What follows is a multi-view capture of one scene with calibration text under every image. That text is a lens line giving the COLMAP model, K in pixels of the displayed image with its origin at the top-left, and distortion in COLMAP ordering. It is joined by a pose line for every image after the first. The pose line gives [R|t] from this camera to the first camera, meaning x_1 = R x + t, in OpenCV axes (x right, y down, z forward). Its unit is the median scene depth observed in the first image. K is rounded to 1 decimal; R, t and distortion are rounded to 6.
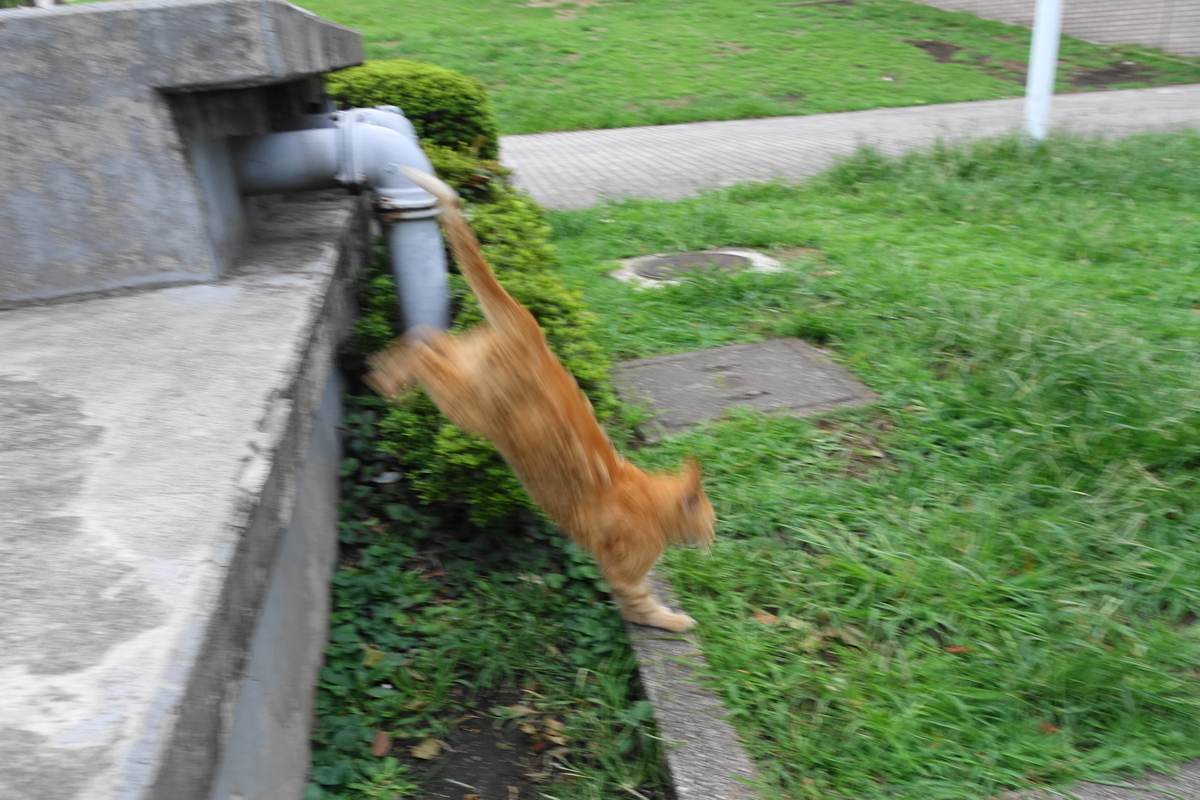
lens RADIAL K [[847.0, 0, 599.7], [0, 847.0, 437.3], [0, 0, 1]] dist [0.001595, 0.001790]
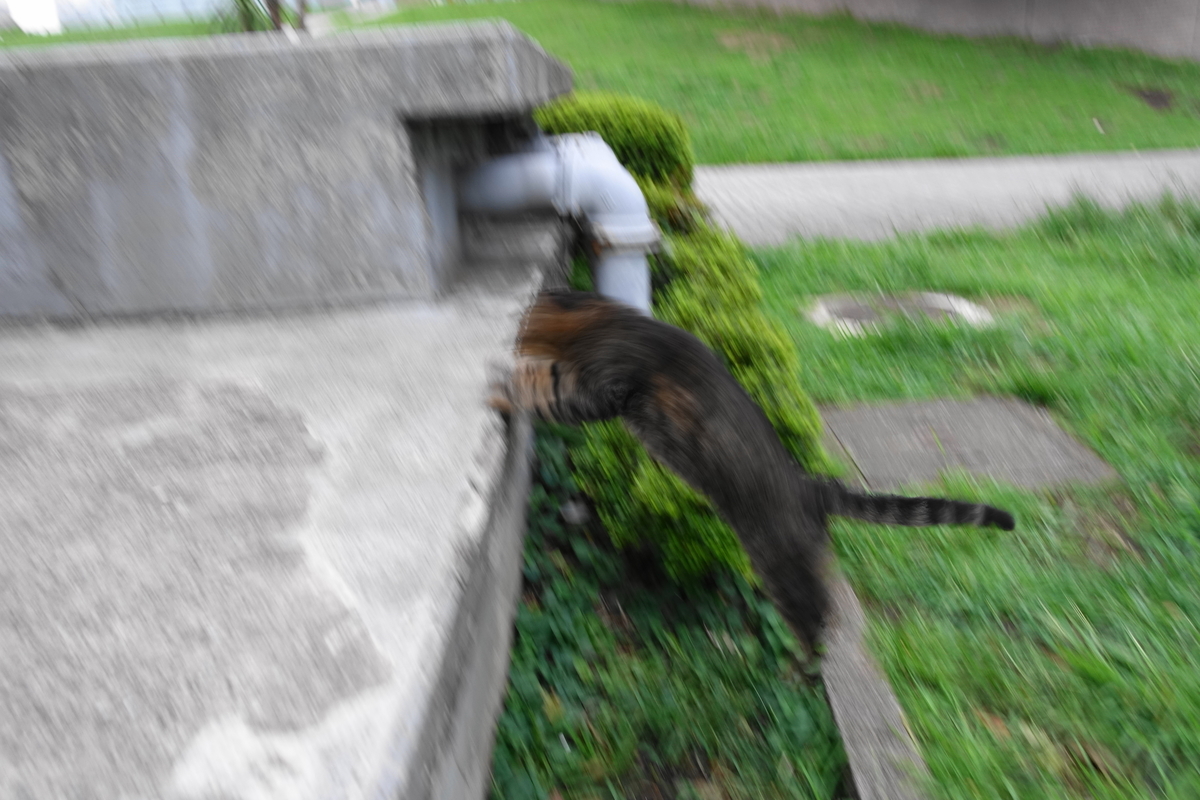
lens RADIAL K [[821.1, 0, 600.0], [0, 821.1, 400.0], [0, 0, 1]] dist [-0.001457, 0.002571]
pose [[0.984235, 0.081570, -0.156932, -0.092419], [-0.091694, 0.994074, -0.058380, -0.029739], [0.151240, 0.071850, 0.985882, 0.075272]]
